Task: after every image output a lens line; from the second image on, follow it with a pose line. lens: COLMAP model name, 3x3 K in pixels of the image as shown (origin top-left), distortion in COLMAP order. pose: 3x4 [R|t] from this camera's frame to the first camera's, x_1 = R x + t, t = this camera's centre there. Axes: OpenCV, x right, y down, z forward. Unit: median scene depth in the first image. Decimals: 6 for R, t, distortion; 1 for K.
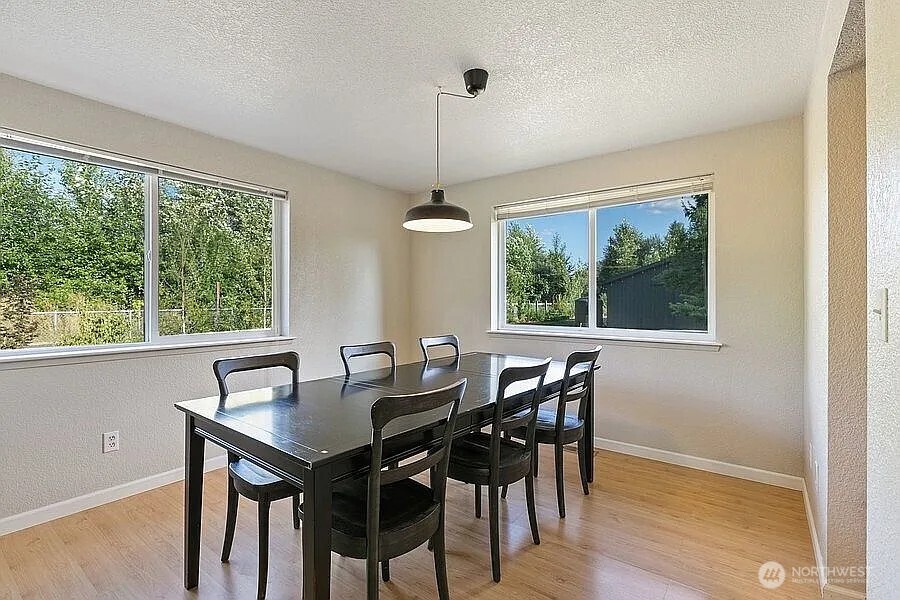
lens RADIAL K [[399.7, 0, 450.0], [0, 399.7, 300.0], [0, 0, 1]] dist [0.002301, 0.000212]
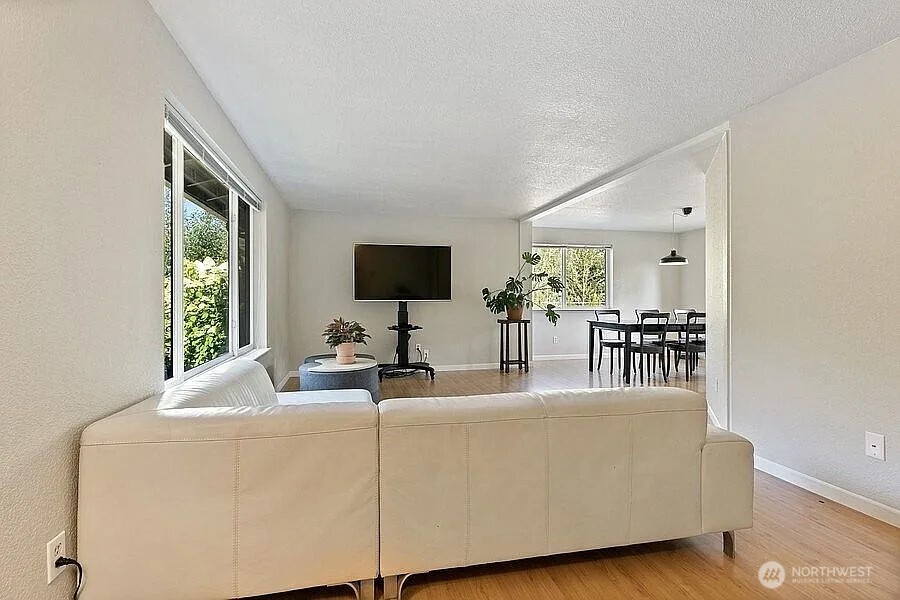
lens RADIAL K [[445.1, 0, 450.0], [0, 445.1, 300.0], [0, 0, 1]] dist [-0.000137, -0.000087]
pose [[0.778503, 0.007012, -0.627602, 0.675378], [-0.002884, 0.999967, 0.007595, 0.034950], [0.627634, -0.004103, 0.778497, -2.247547]]
